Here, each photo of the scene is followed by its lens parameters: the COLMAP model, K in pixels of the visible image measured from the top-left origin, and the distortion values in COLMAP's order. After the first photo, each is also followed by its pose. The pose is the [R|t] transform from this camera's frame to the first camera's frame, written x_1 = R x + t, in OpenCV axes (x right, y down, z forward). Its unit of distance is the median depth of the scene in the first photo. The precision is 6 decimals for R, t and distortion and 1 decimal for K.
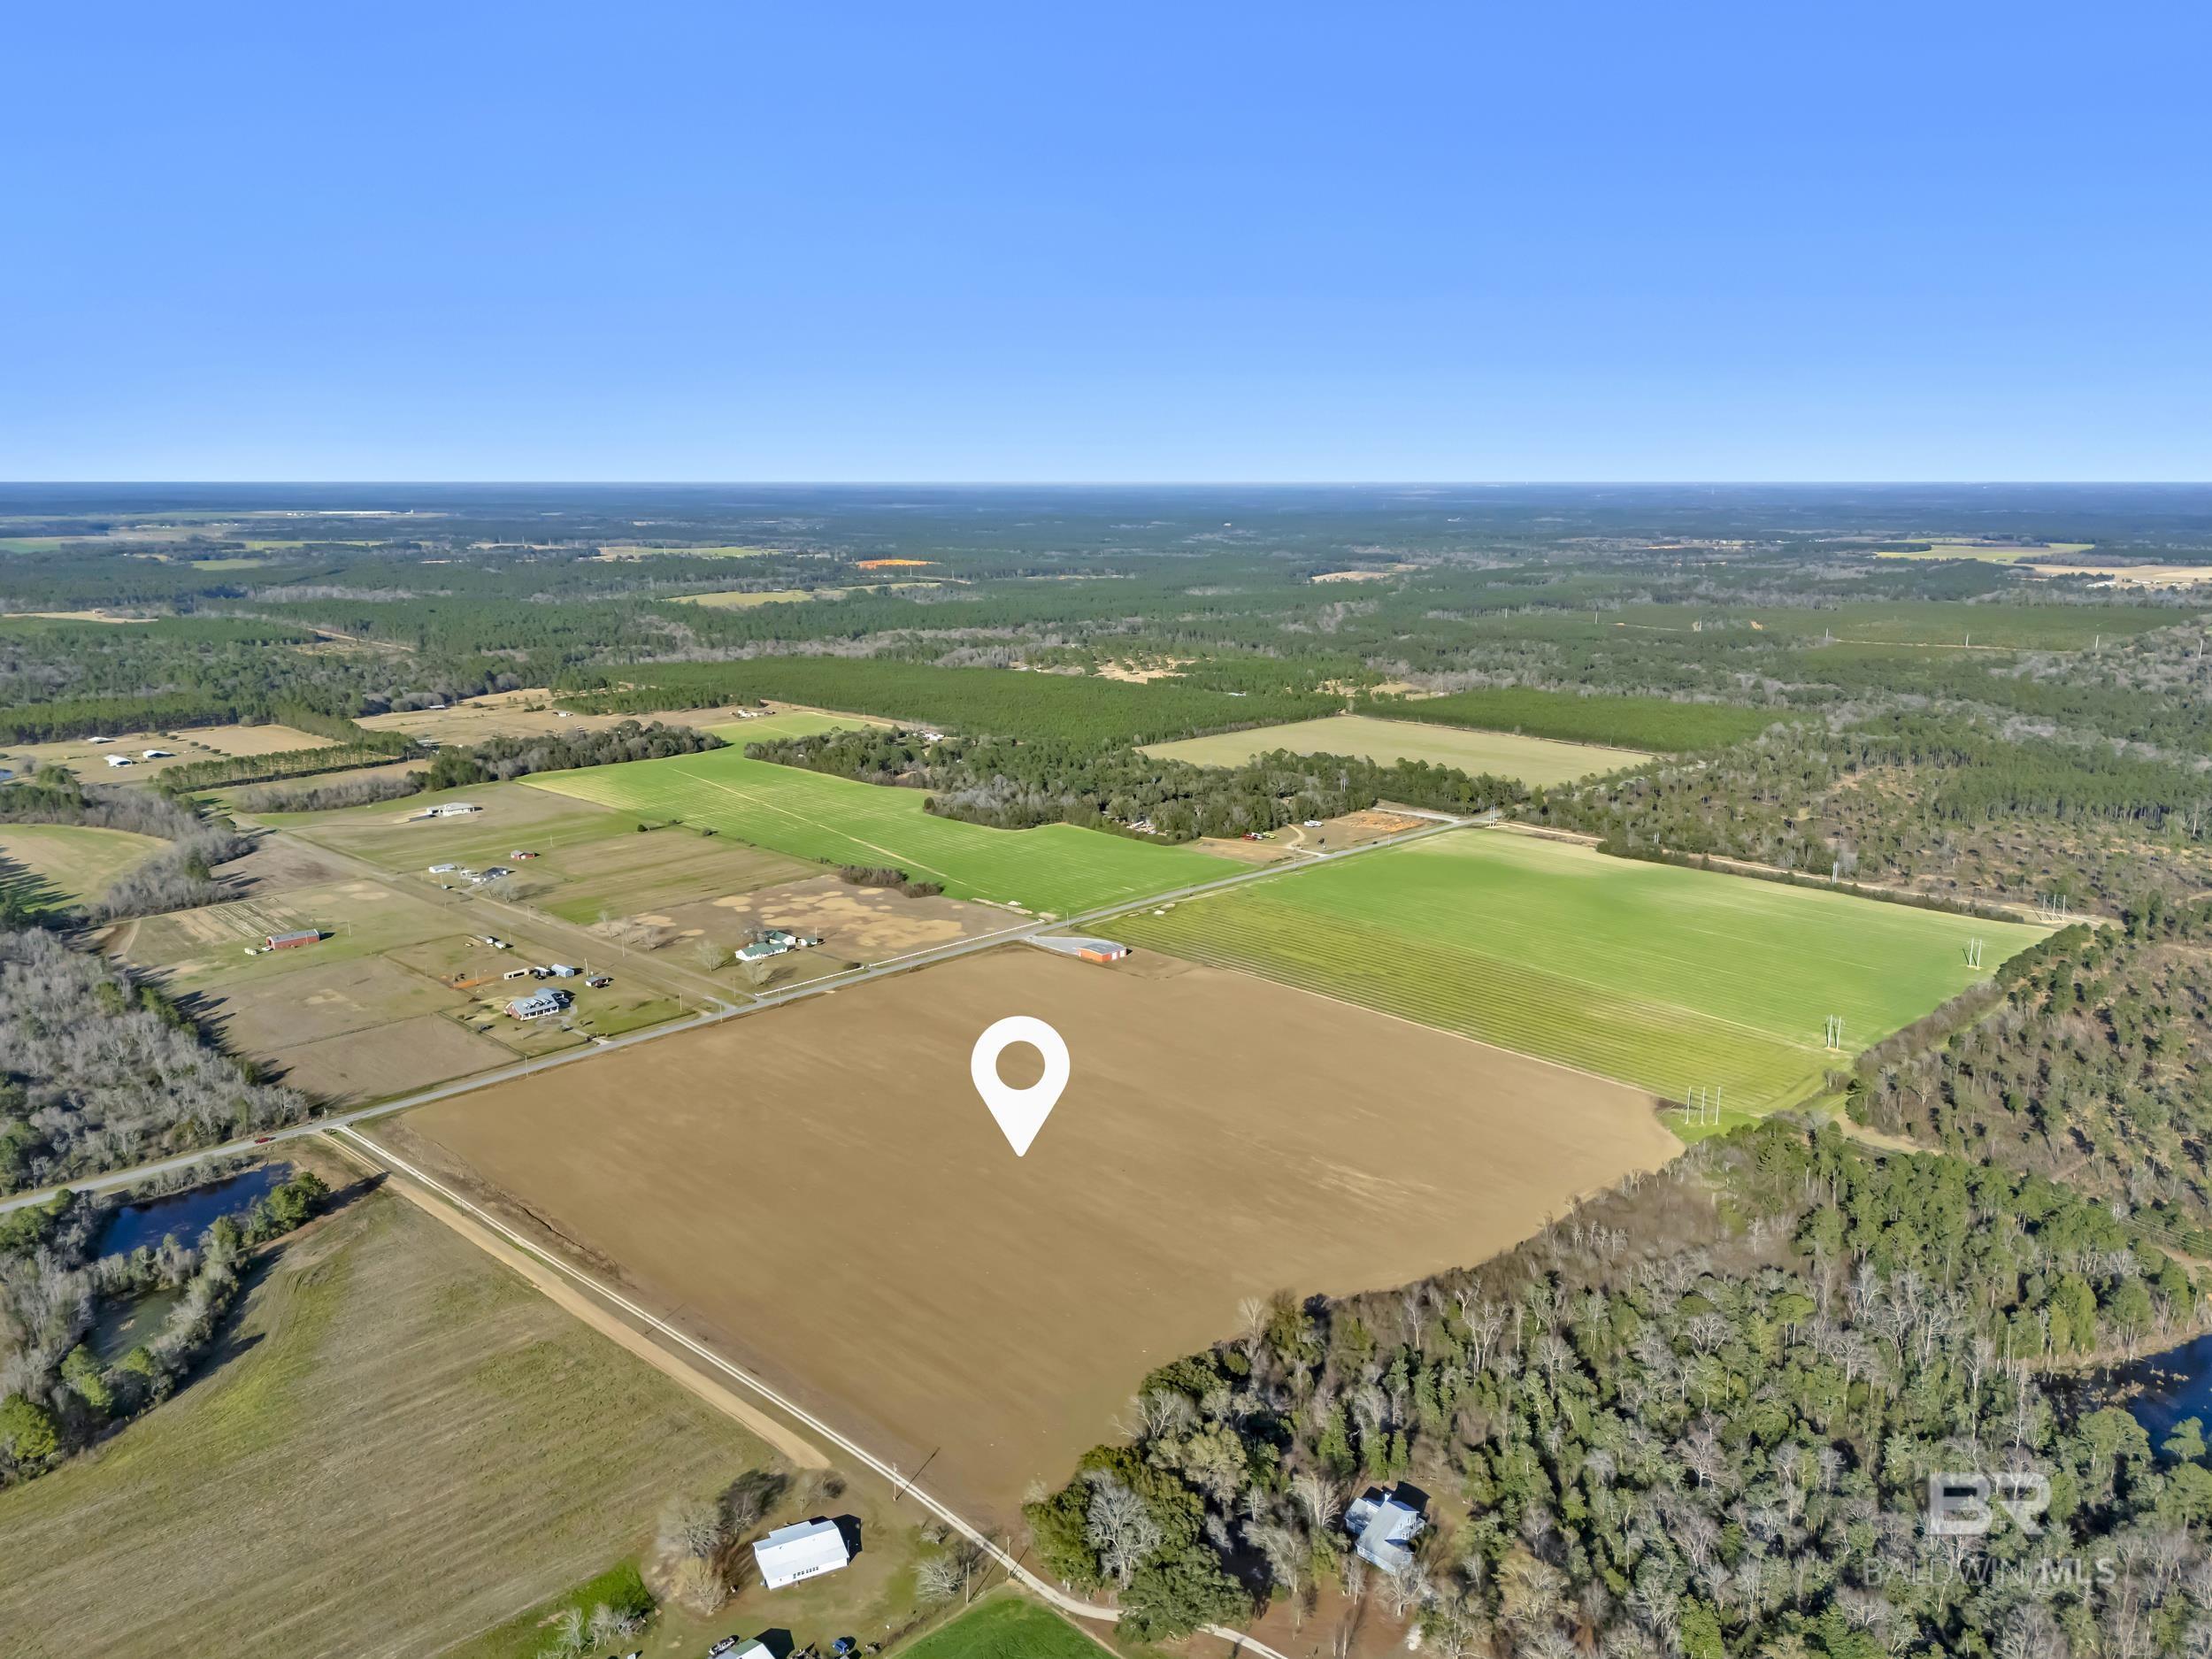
lens RADIAL K [[1658.0, 0, 1110.2], [0, 1658.0, 832.7], [0, 0, 1]] dist [0.081240, -0.073474]
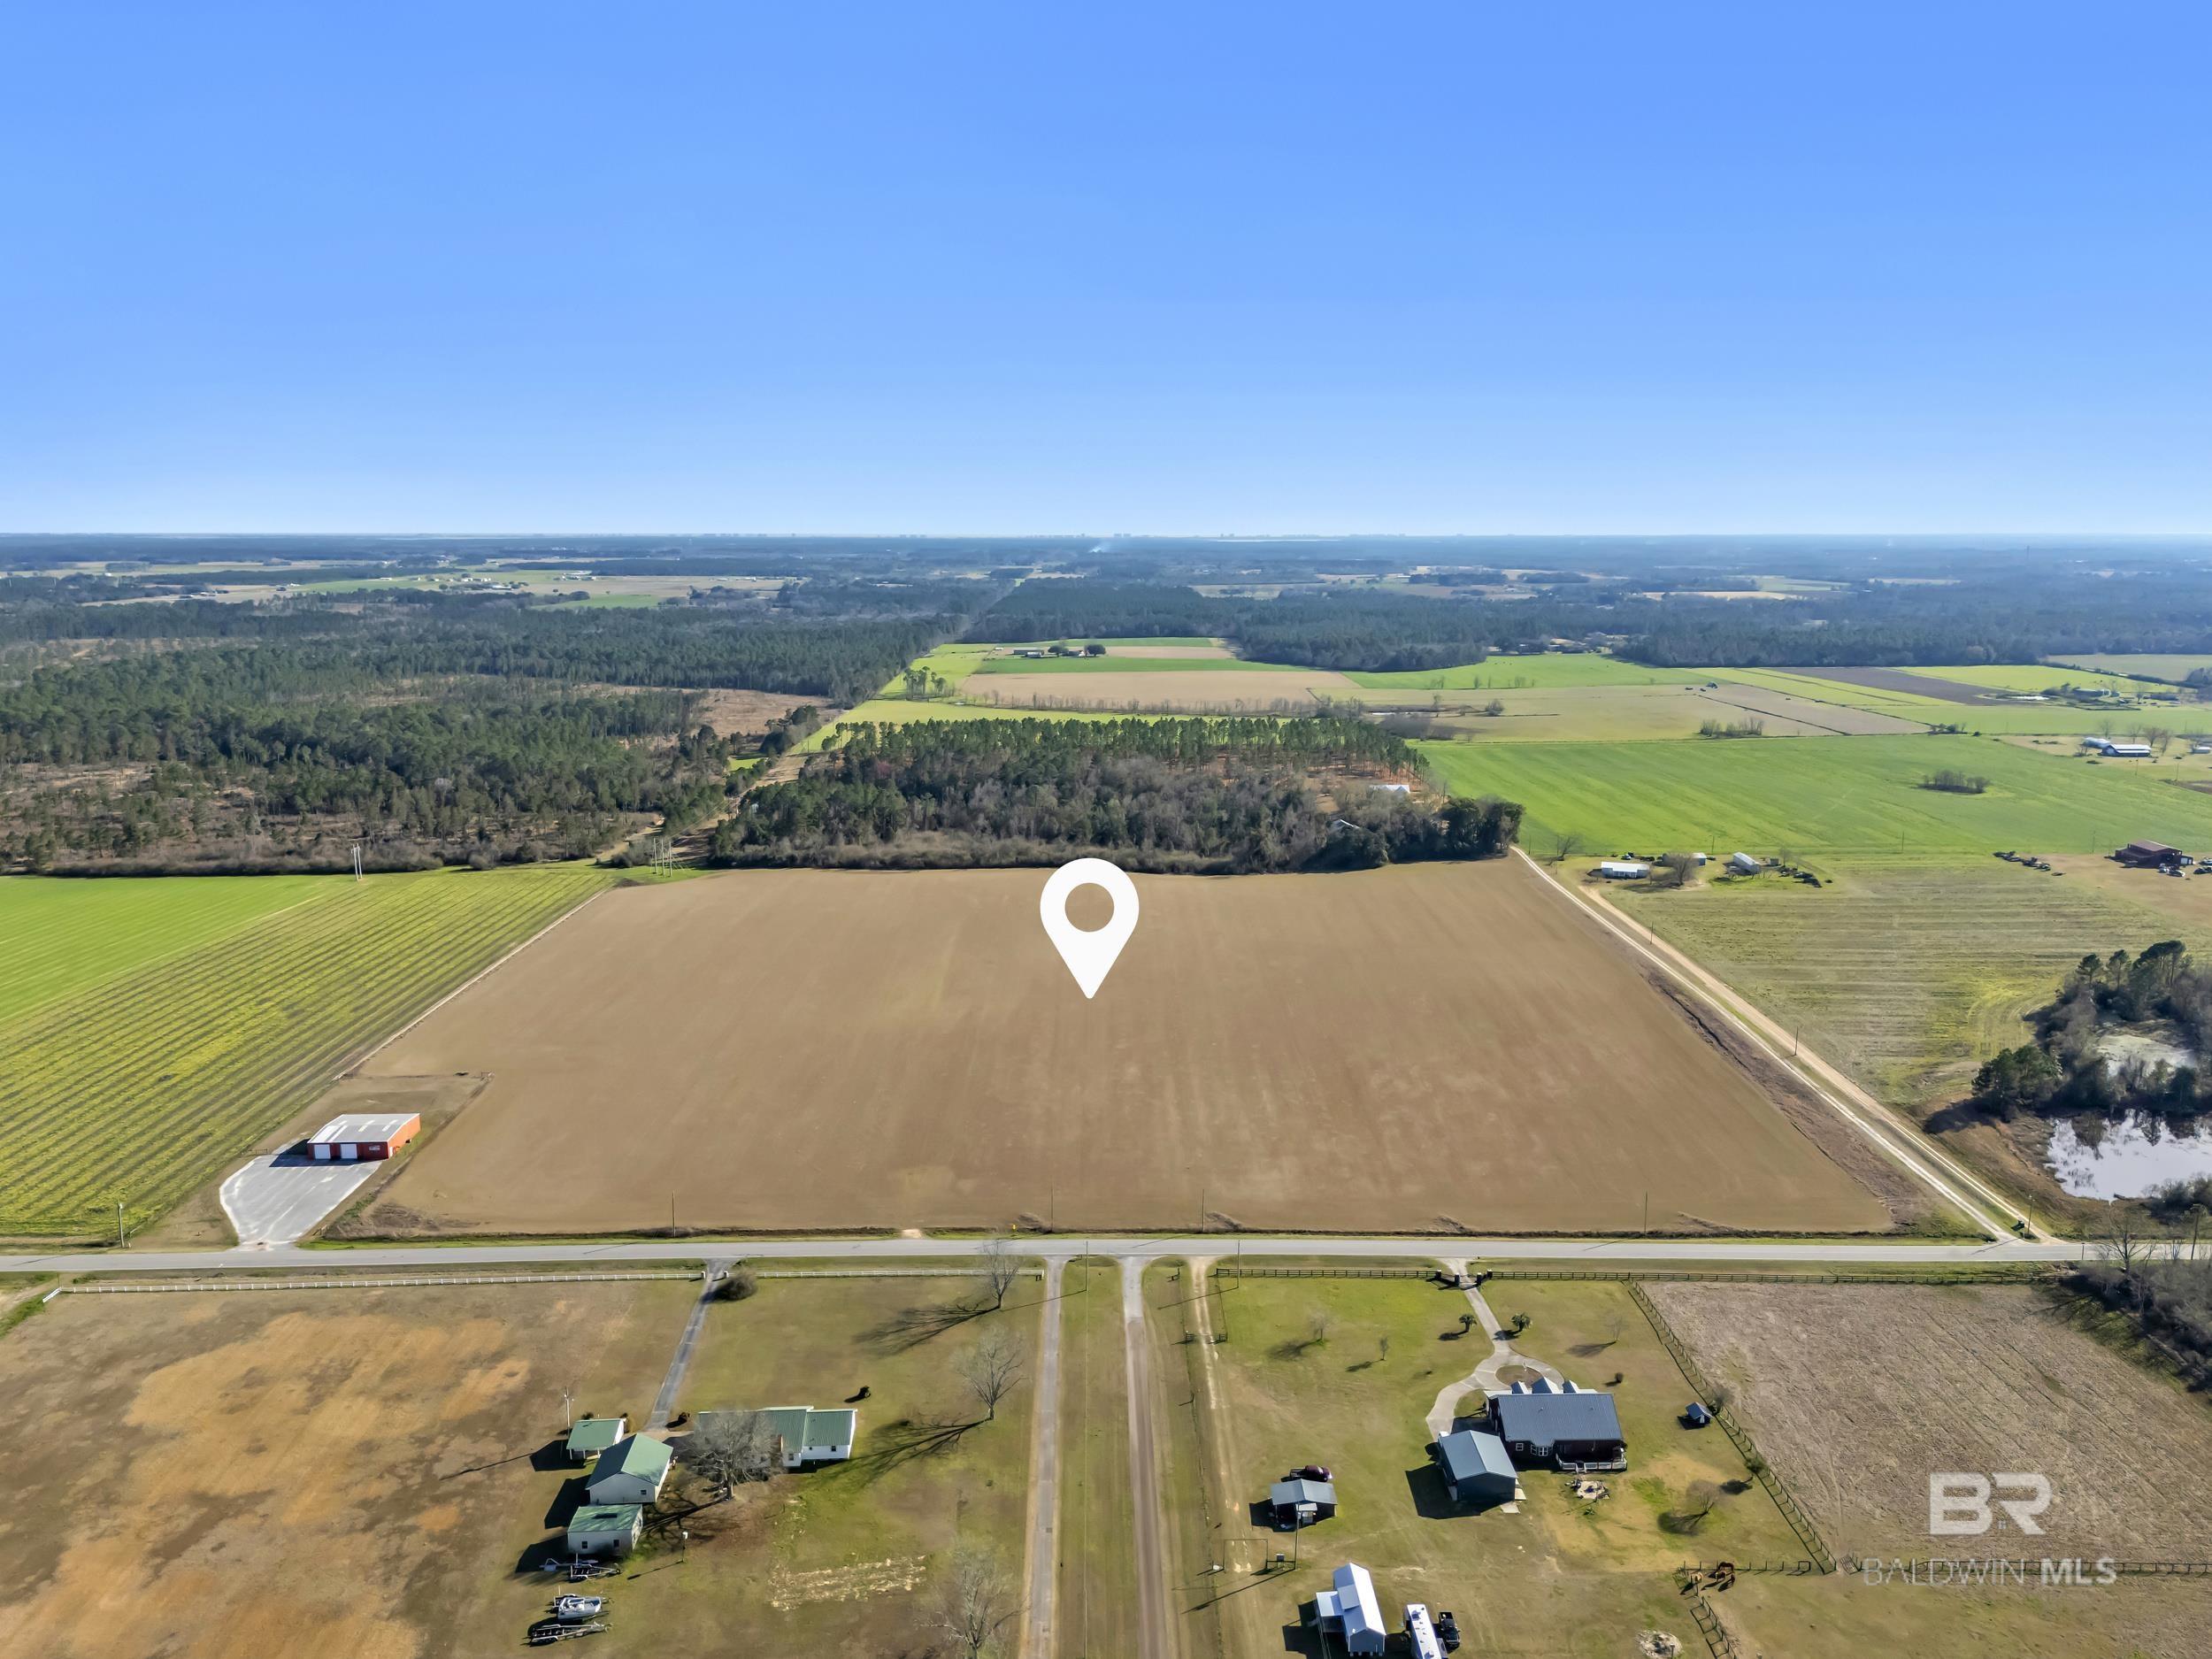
lens RADIAL K [[1627.8, 0, 1127.6], [0, 1627.8, 926.6], [0, 0, 1]] dist [0.072114, -0.059203]
pose [[-0.718792, -0.166542, 0.674983, -0.450421], [0.147971, 0.911990, 0.382596, -0.122014], [-0.679296, 0.374885, -0.630887, 1.125647]]
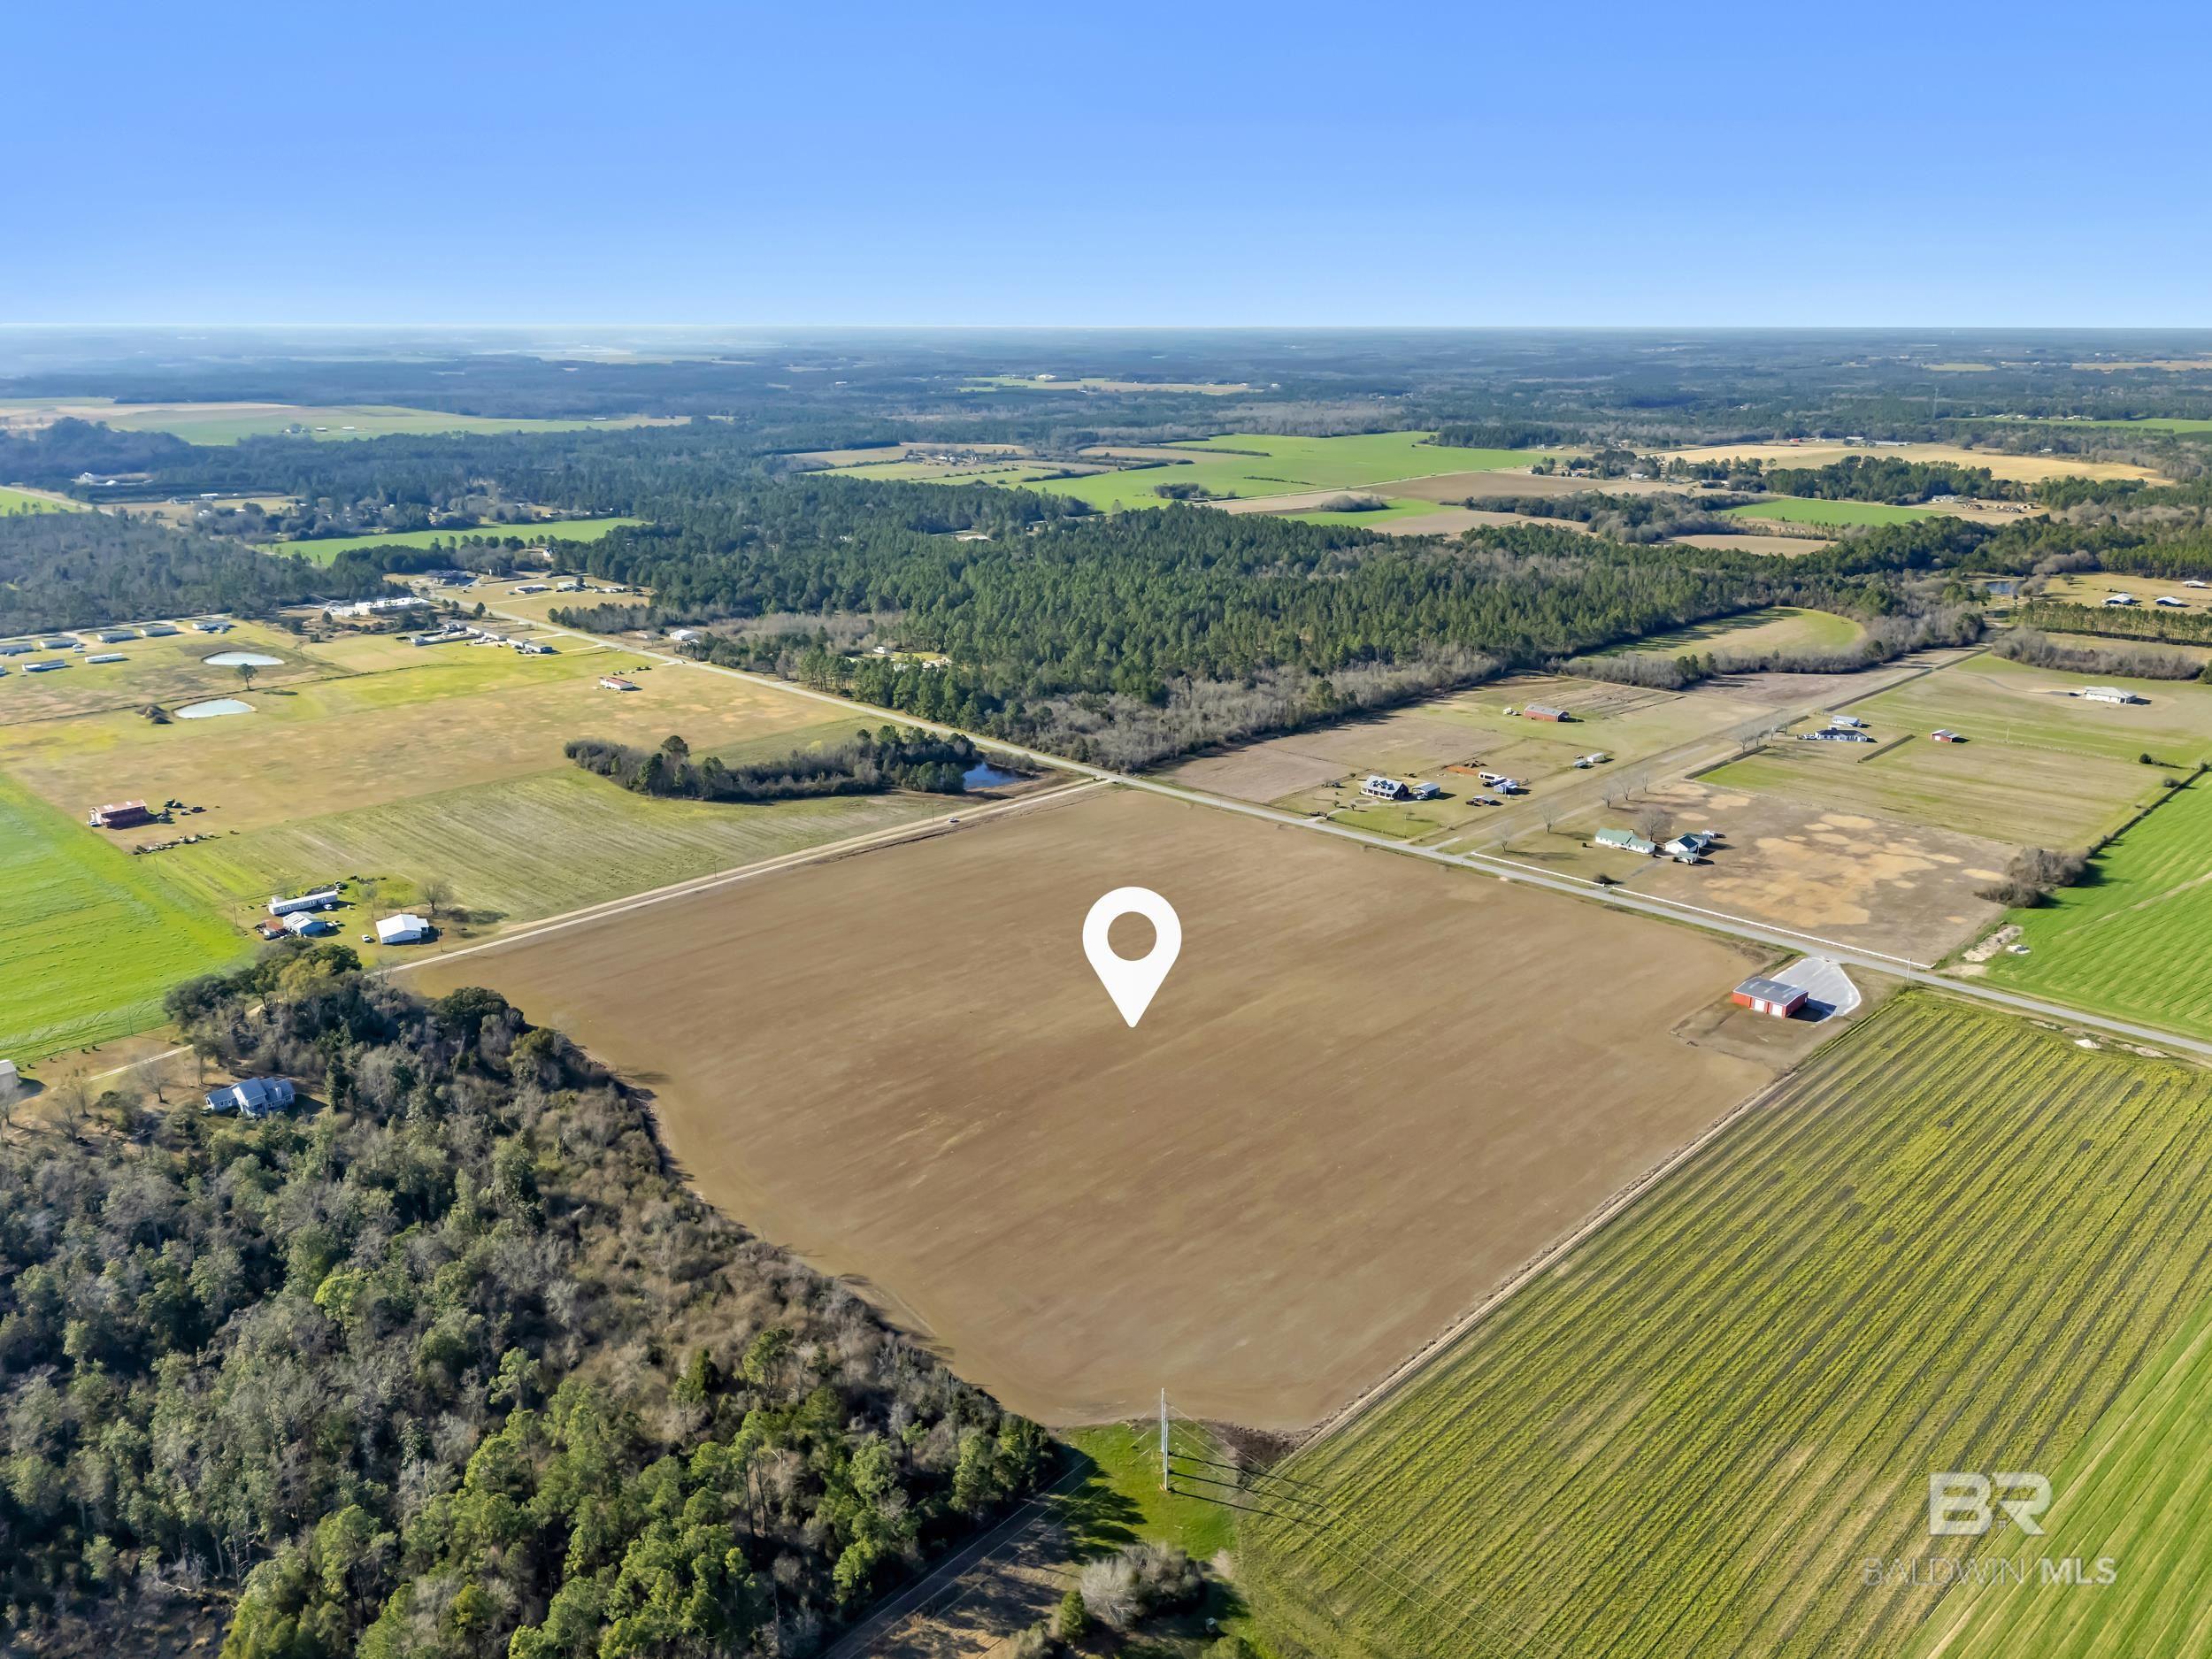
lens RADIAL K [[1658.0, 0, 1110.2], [0, 1658.0, 832.7], [0, 0, 1]] dist [0.081240, -0.073474]
pose [[0.016172, 0.297903, -0.954459, 0.602720], [-0.215767, 0.933132, 0.287591, -0.122008], [0.976311, 0.201290, 0.079369, 0.683840]]
